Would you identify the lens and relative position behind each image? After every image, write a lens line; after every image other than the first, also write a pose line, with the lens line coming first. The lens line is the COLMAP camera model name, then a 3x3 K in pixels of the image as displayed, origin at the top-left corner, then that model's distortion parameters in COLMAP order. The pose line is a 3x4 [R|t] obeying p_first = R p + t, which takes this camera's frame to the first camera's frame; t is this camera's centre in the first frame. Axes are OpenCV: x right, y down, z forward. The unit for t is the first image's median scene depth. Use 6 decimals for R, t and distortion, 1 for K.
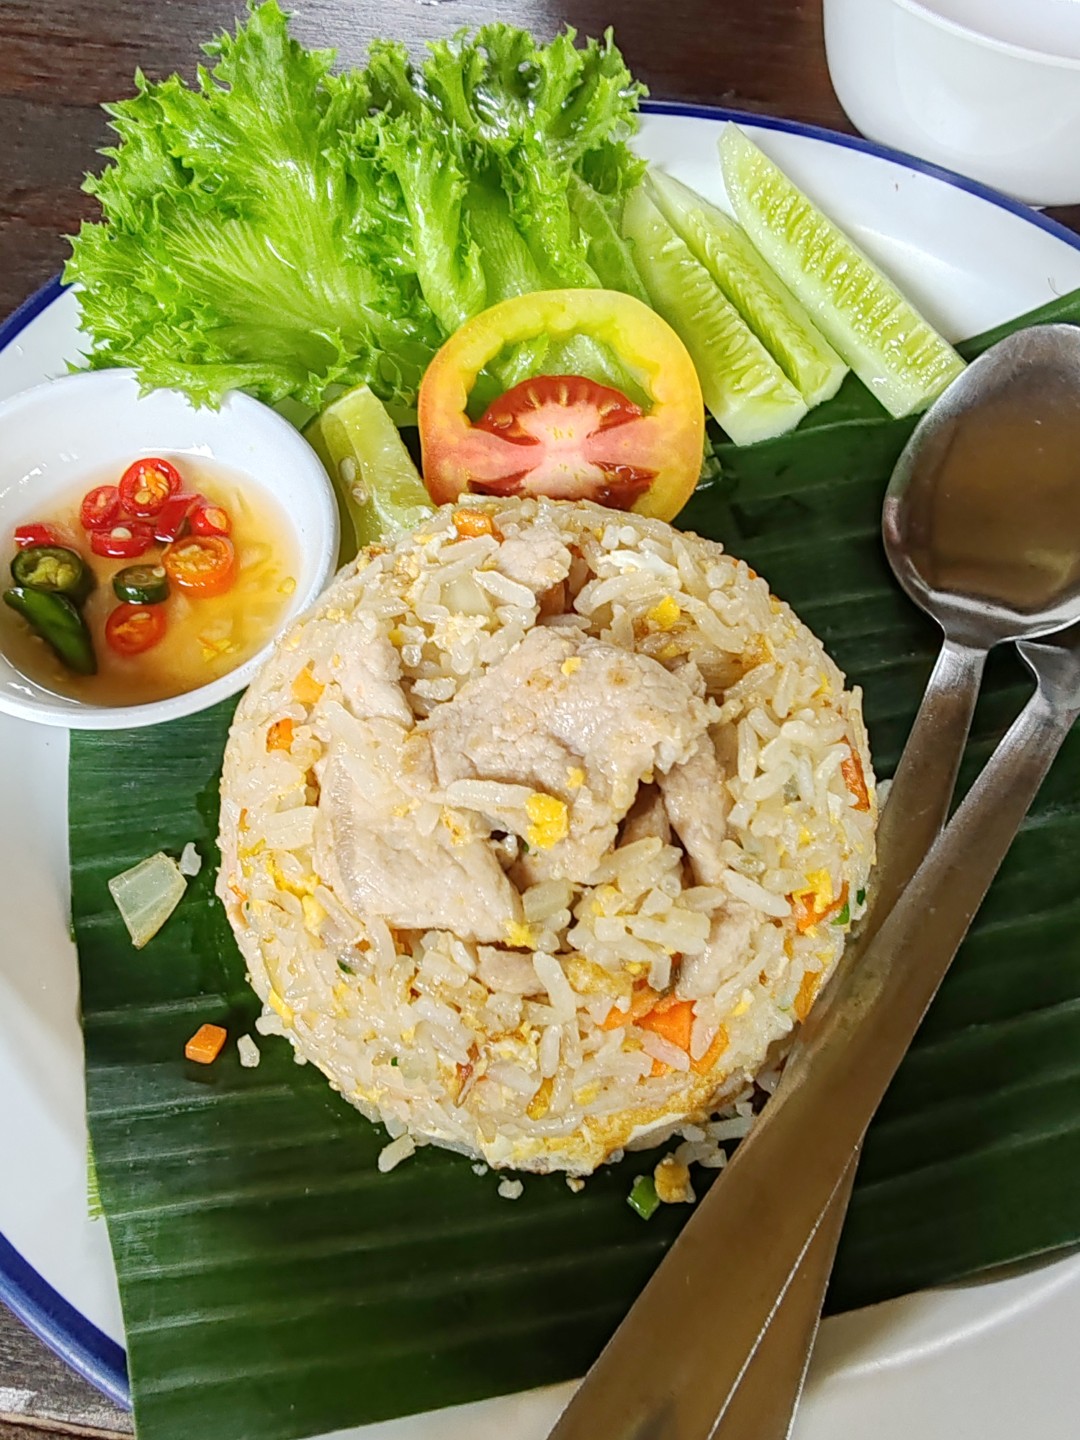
lens RADIAL K [[1119.4, 0, 543.5], [0, 1119.4, 720.2], [0, 0, 1]] dist [-0.005235, -0.007497]
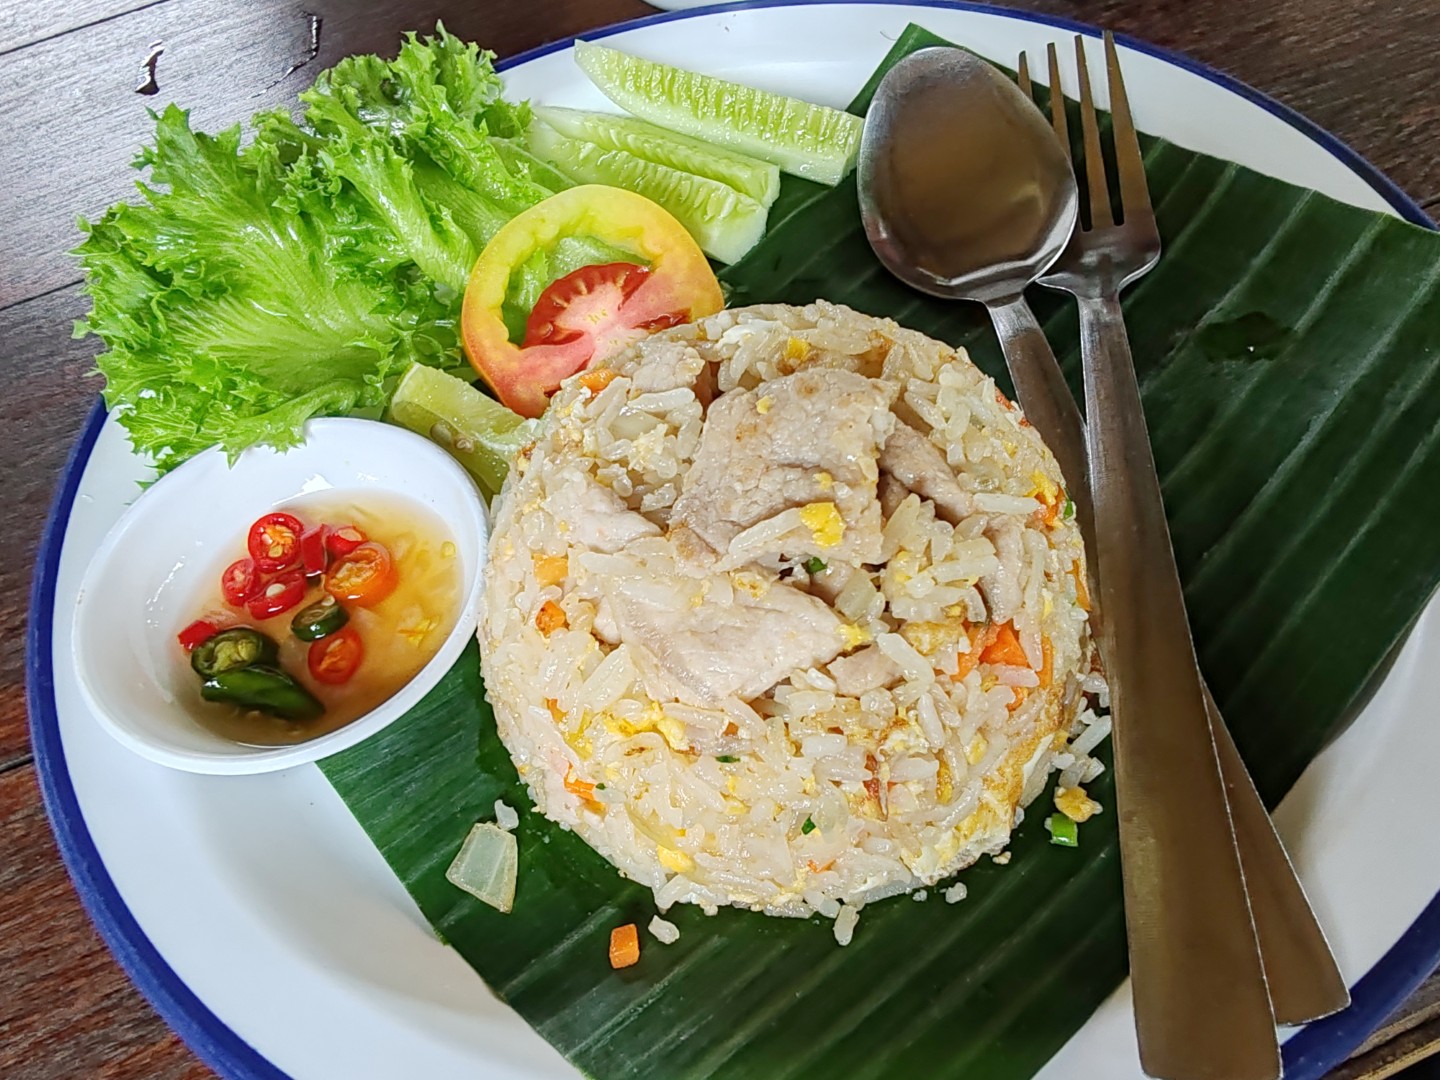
lens RADIAL K [[1119.4, 0, 715.5], [0, 1119.4, 544.6], [0, 0, 1]] dist [-0.005235, -0.007497]
pose [[0.850105, -0.494683, 0.180584, -0.217542], [0.517202, 0.848829, -0.109504, 0.126550], [-0.099116, 0.186488, 0.977445, -0.044466]]
